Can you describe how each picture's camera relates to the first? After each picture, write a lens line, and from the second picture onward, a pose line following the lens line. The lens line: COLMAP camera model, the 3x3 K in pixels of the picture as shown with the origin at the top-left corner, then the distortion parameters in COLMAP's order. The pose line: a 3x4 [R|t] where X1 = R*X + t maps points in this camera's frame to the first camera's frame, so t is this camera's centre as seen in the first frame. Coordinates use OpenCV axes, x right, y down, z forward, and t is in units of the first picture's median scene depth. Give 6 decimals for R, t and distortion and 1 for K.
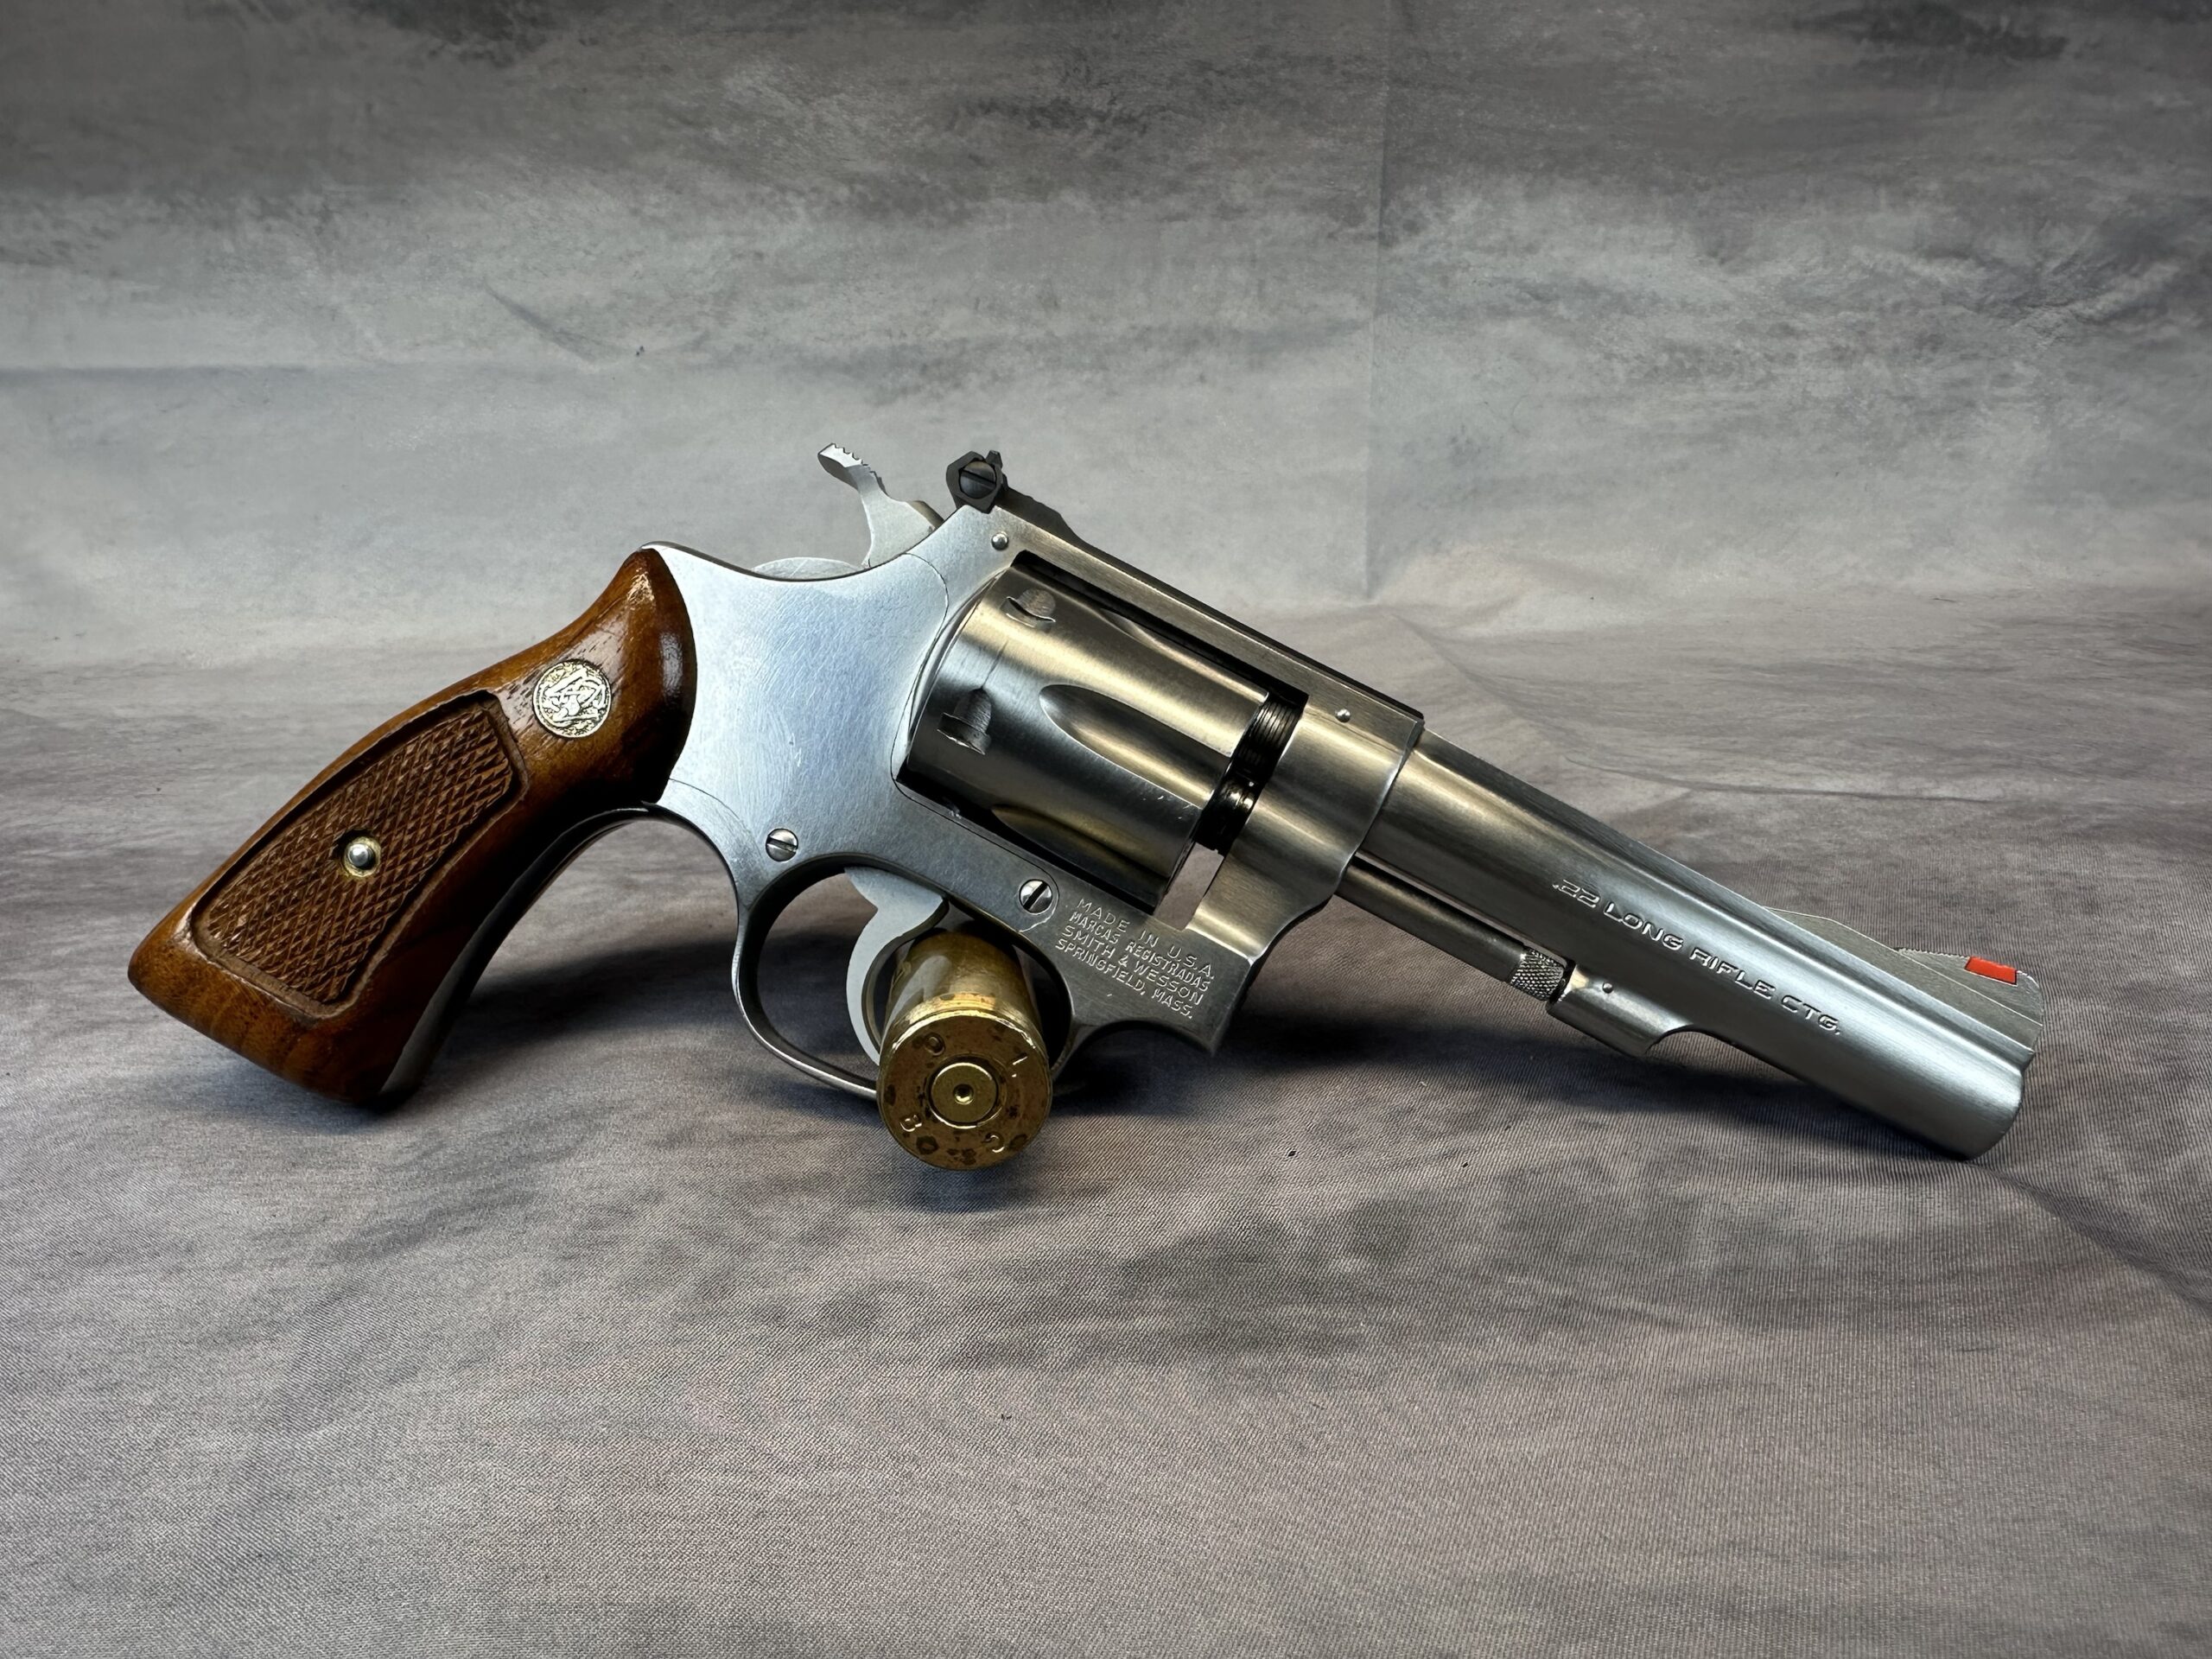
lens RADIAL K [[1578.1, 0, 1092.4], [0, 1578.1, 1016.1], [0, 0, 1]] dist [-0.008648, -0.001929]
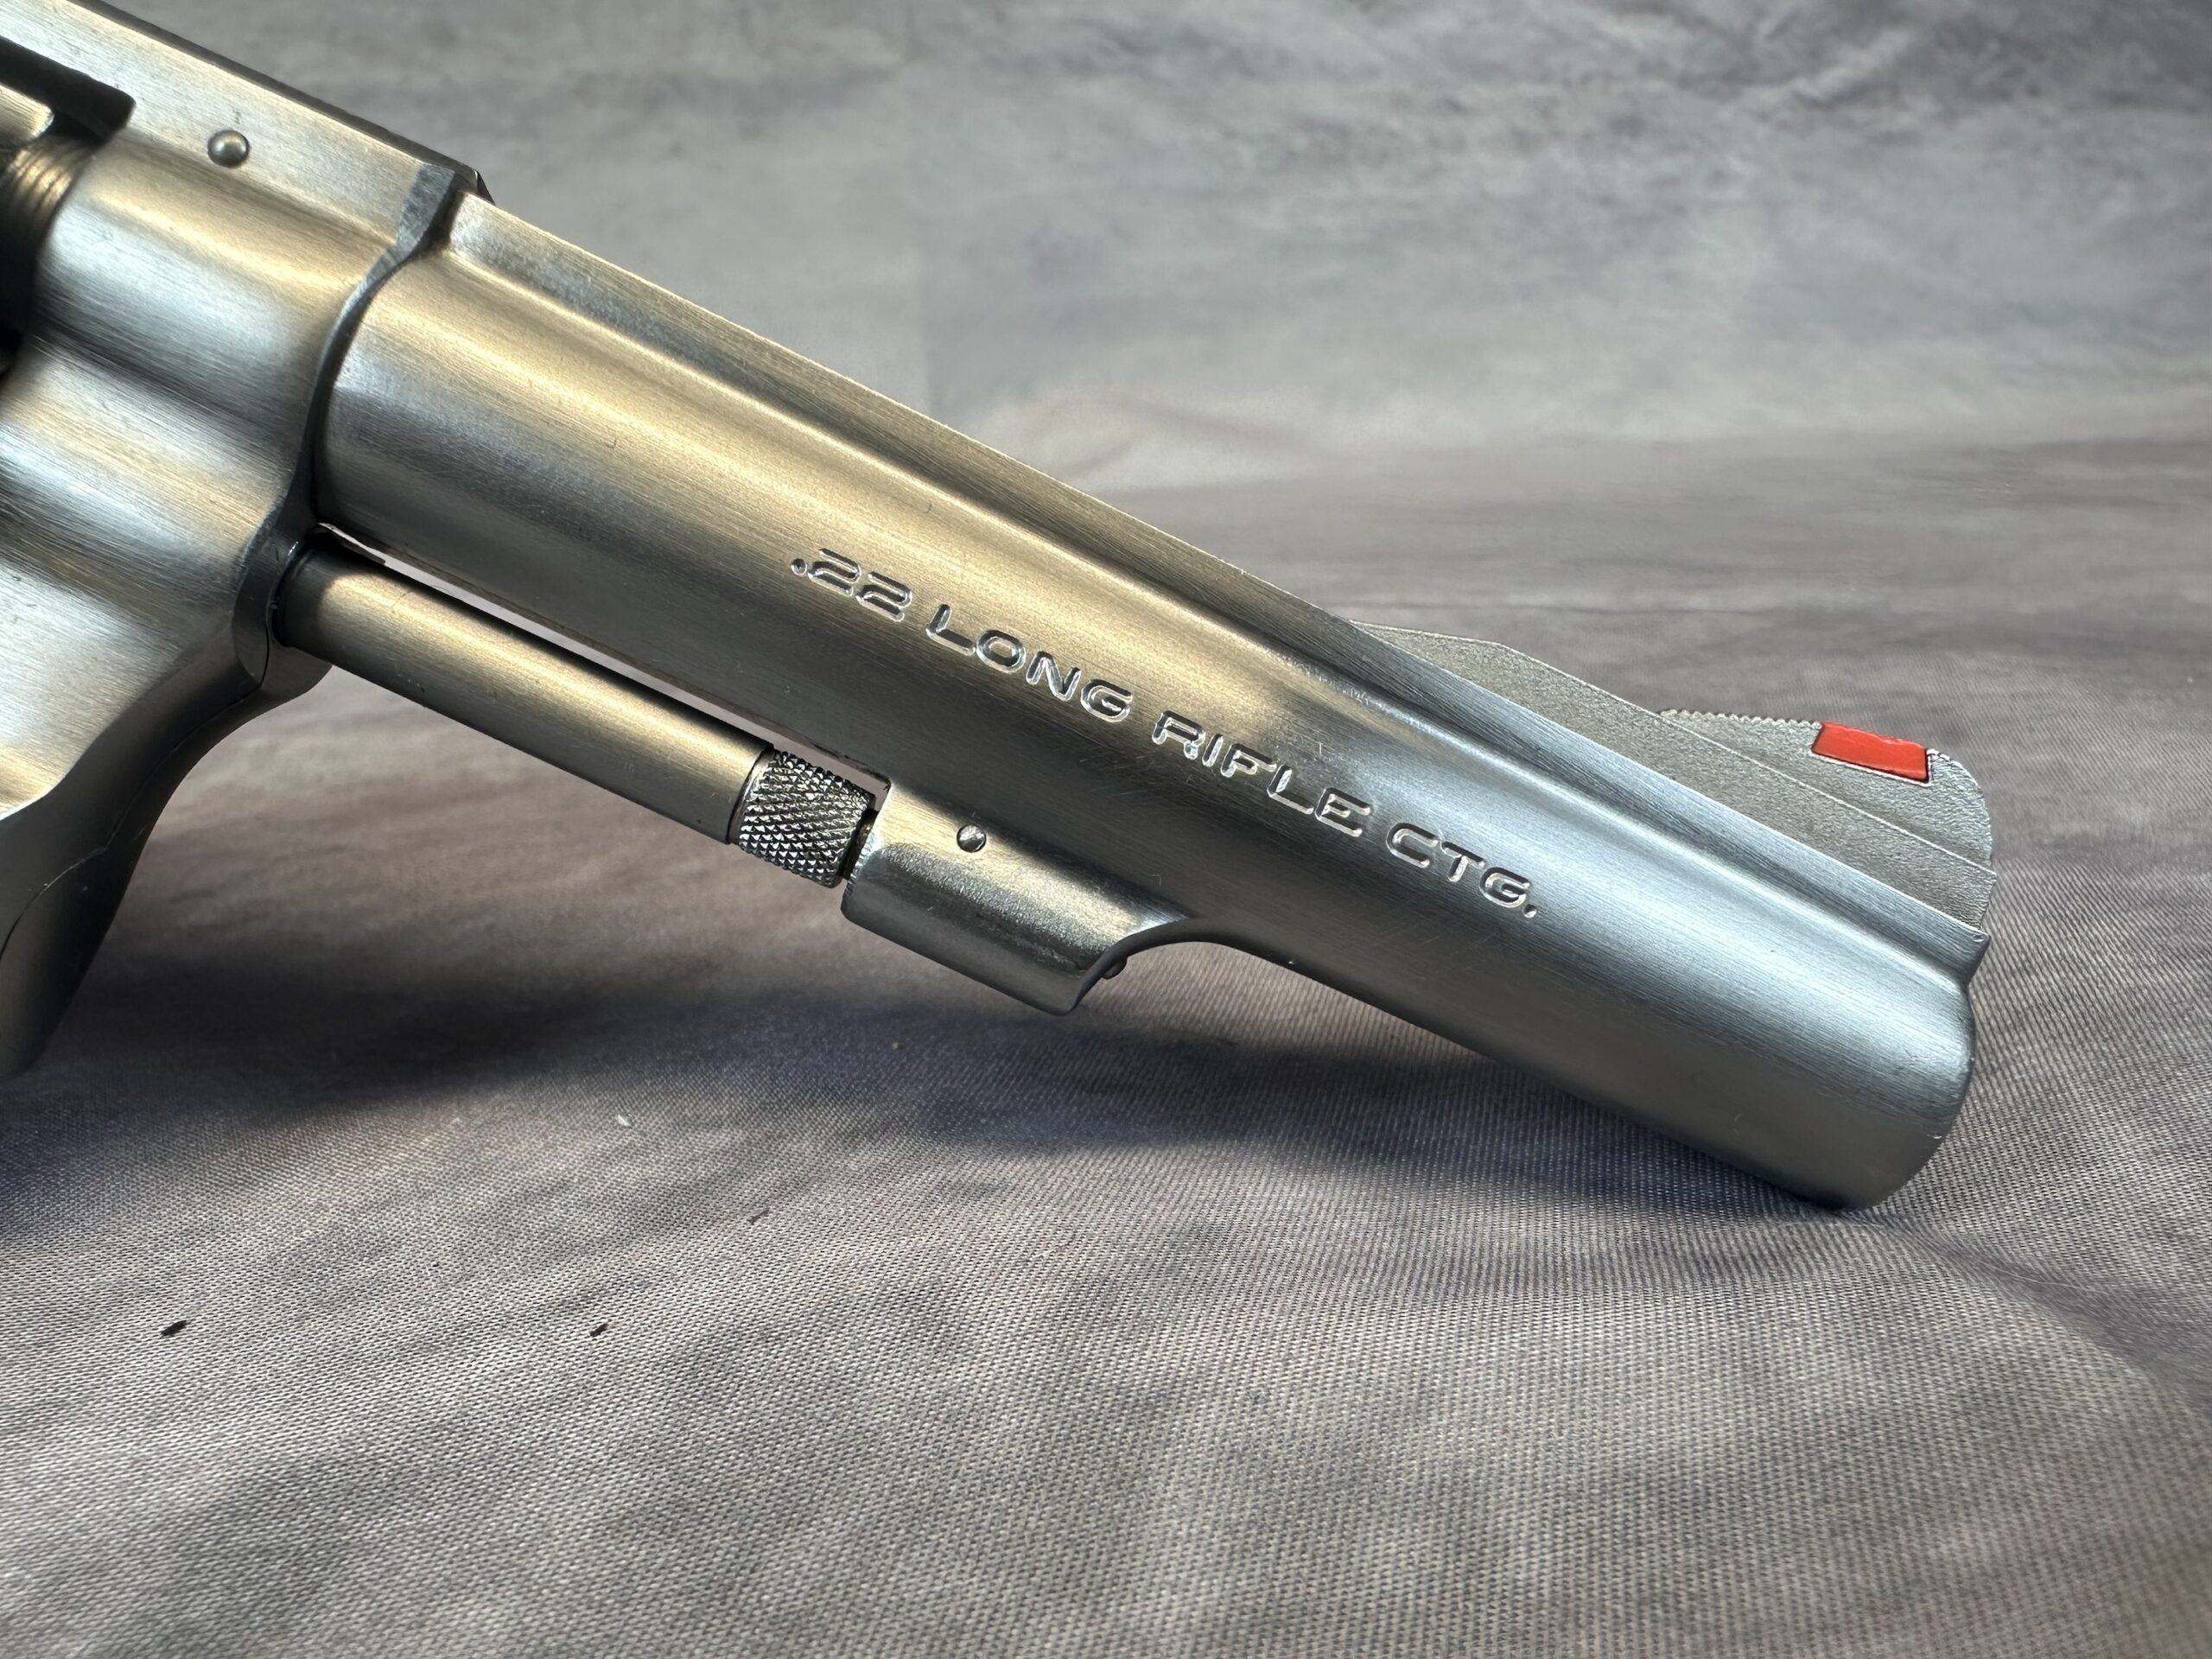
lens RADIAL K [[1578.1, 0, 1092.4], [0, 1578.1, 1016.1], [0, 0, 1]] dist [-0.008648, -0.001929]
pose [[0.988753, -0.061414, 0.136365, 0.140699], [0.064620, 0.997725, -0.019202, 0.016670], [-0.134876, 0.027798, 0.990473, 0.284344]]
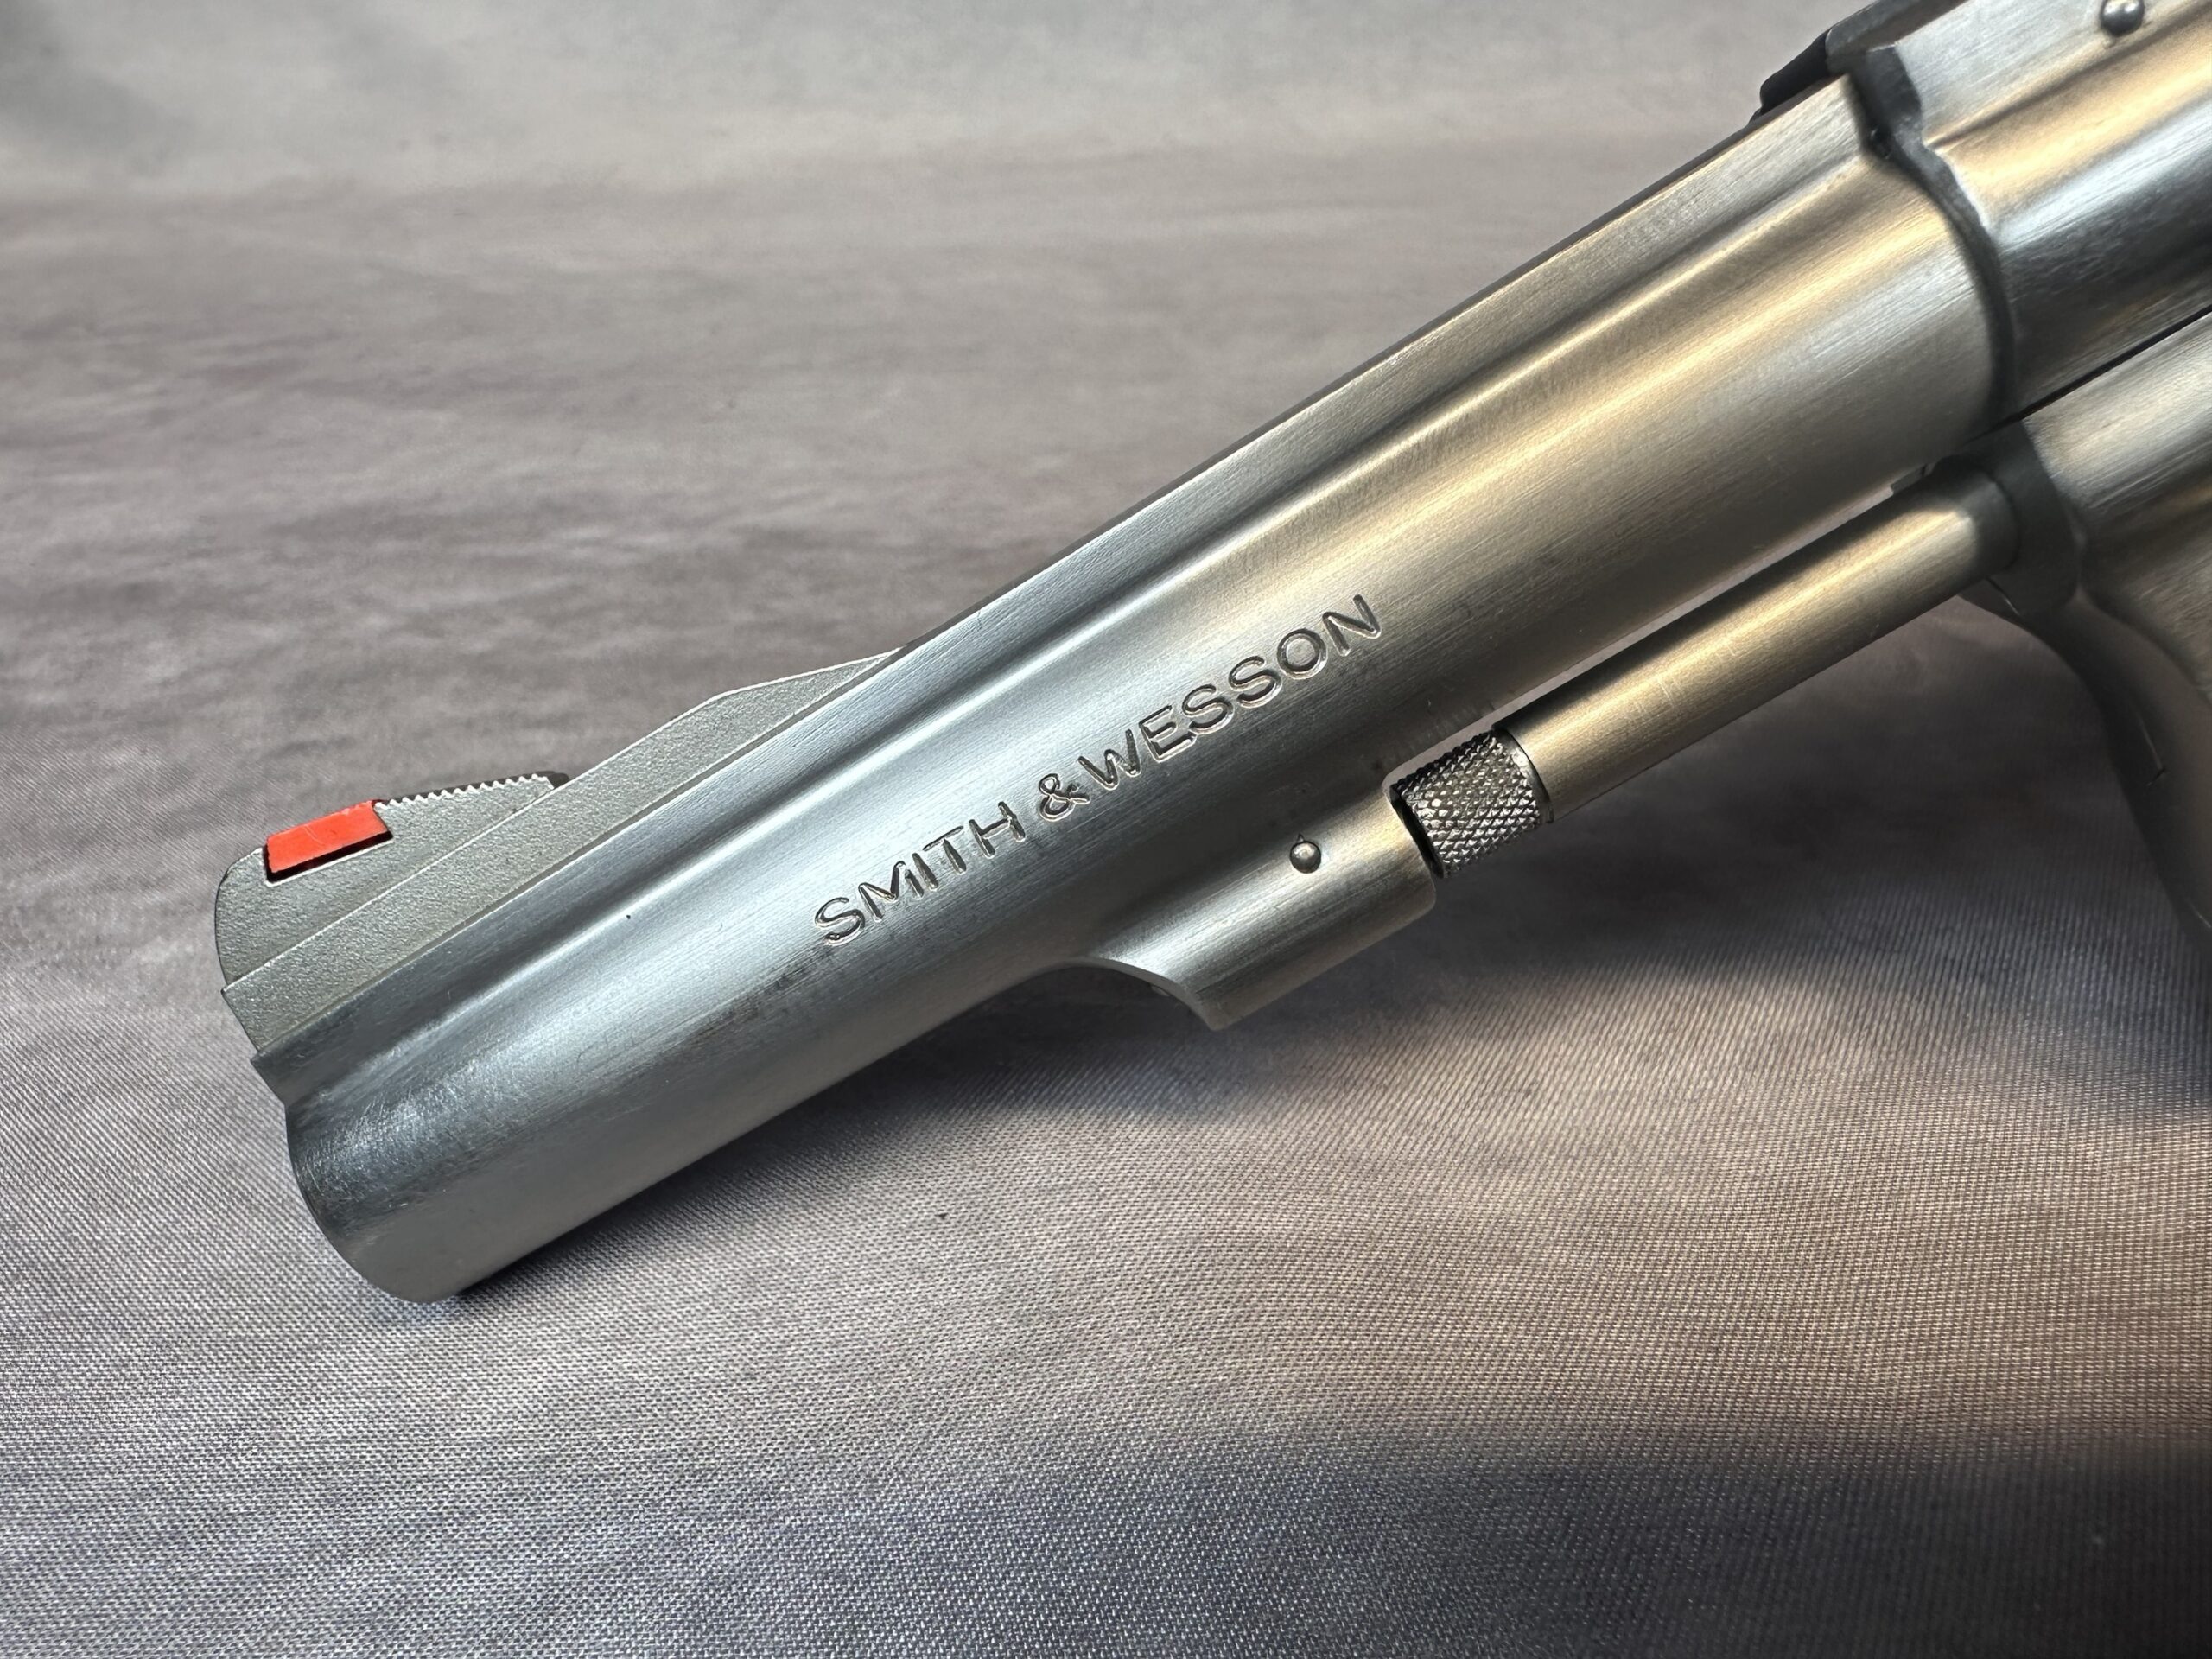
lens RADIAL K [[1578.1, 0, 1092.4], [0, 1578.1, 1016.1], [0, 0, 1]] dist [-0.008648, -0.001929]
pose [[0.996442, 0.036221, -0.076095, -0.339896], [-0.018348, 0.974508, 0.223600, -0.050782], [0.082254, -0.221409, 0.971706, 0.355508]]
